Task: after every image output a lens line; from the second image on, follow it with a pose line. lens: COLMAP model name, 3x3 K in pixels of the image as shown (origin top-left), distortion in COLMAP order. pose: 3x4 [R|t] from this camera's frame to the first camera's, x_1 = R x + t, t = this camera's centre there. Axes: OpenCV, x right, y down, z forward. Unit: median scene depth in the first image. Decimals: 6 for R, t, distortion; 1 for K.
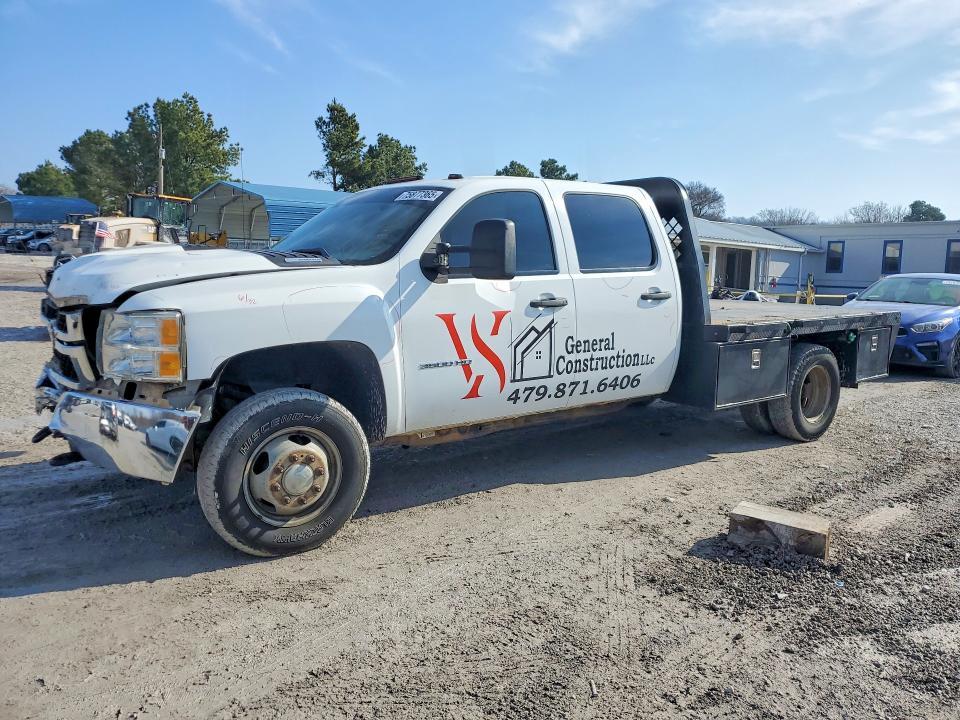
lens RADIAL K [[713.4, 0, 479.9], [0, 713.4, 361.0], [0, 0, 1]] dist [-0.011568, -0.003681]
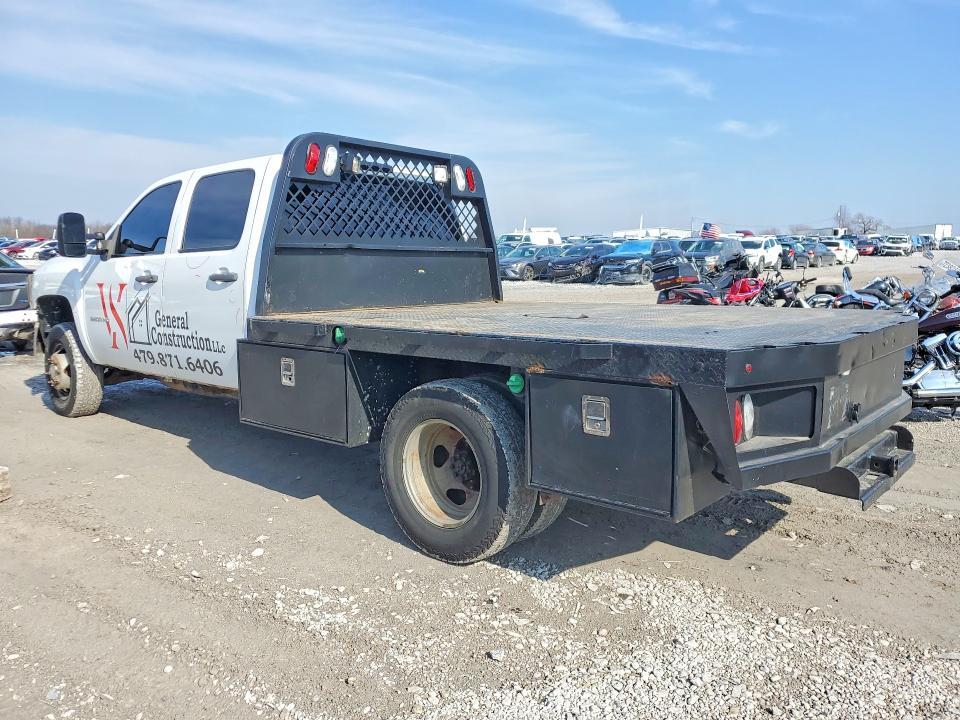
lens RADIAL K [[713.4, 0, 480.2], [0, 713.4, 359.4], [0, 0, 1]] dist [-0.011568, -0.003681]
pose [[0.283822, 0.122241, -0.951053, 1.289255], [-0.126357, 0.987959, 0.089276, -0.118194], [0.950515, 0.094834, 0.295850, 1.128627]]
